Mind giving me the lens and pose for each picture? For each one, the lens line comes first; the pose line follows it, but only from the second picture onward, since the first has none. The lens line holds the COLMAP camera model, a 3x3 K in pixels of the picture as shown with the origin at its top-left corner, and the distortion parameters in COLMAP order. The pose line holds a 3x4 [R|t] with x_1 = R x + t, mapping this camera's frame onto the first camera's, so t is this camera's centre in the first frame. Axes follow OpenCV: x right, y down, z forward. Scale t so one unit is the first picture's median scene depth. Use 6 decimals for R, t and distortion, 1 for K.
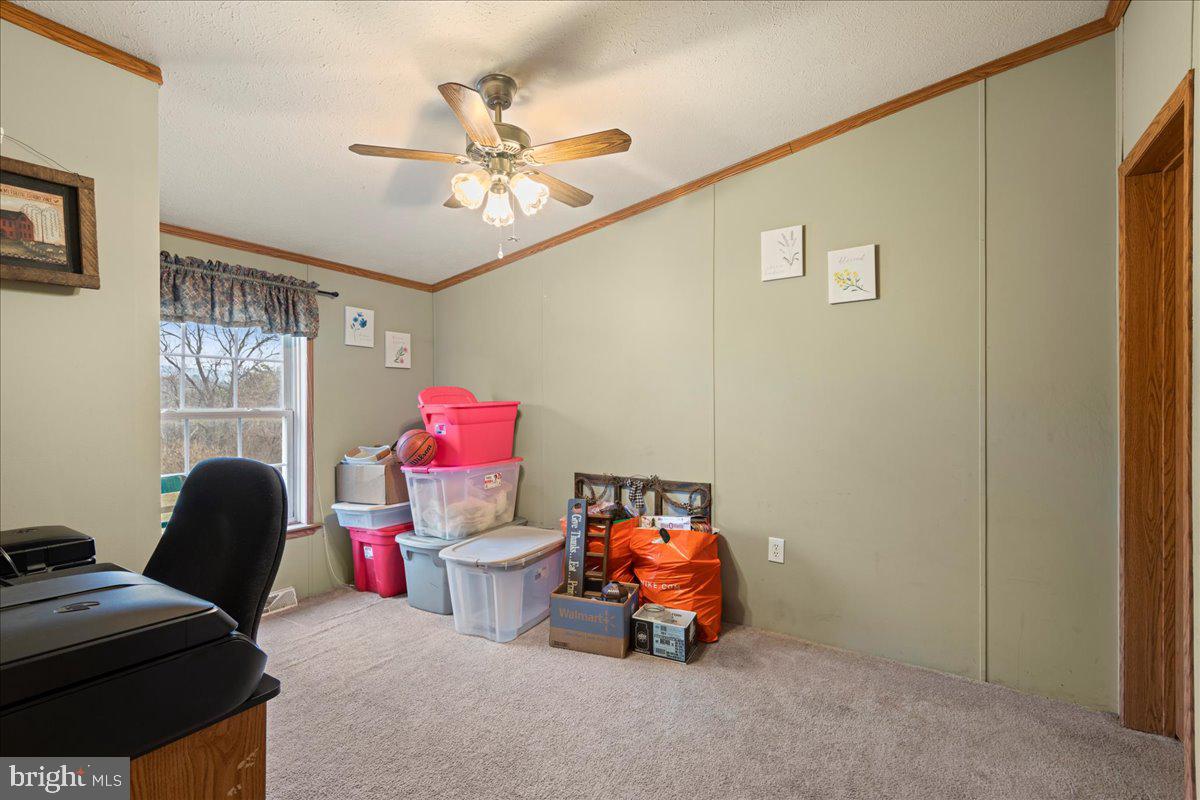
lens RADIAL K [[538.8, 0, 597.7], [0, 538.8, 406.9], [0, 0, 1]] dist [0.000919, -0.000268]
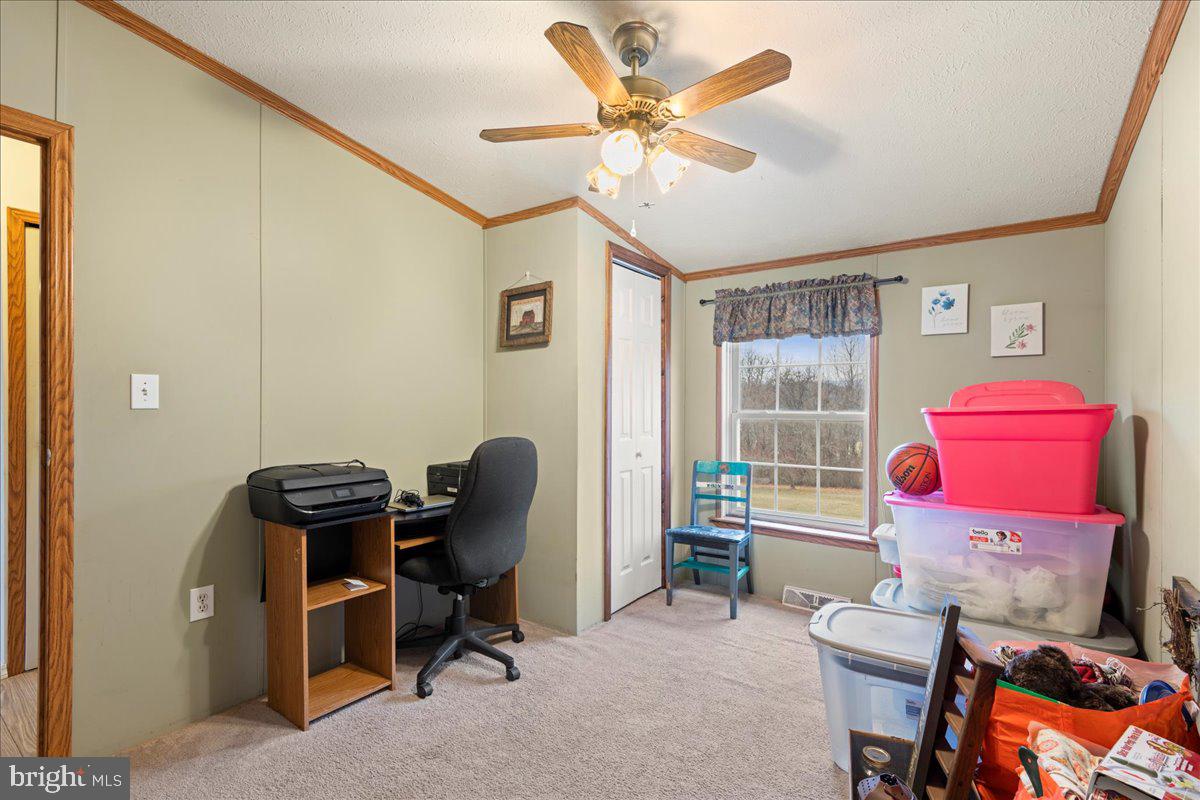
lens RADIAL K [[538.8, 0, 597.7], [0, 538.8, 406.9], [0, 0, 1]] dist [0.000919, -0.000268]
pose [[-0.065478, 0.003588, -0.997848, 0.403881], [-0.013200, 0.999903, 0.004461, -0.003928], [0.997767, 0.013463, -0.065425, 0.595372]]
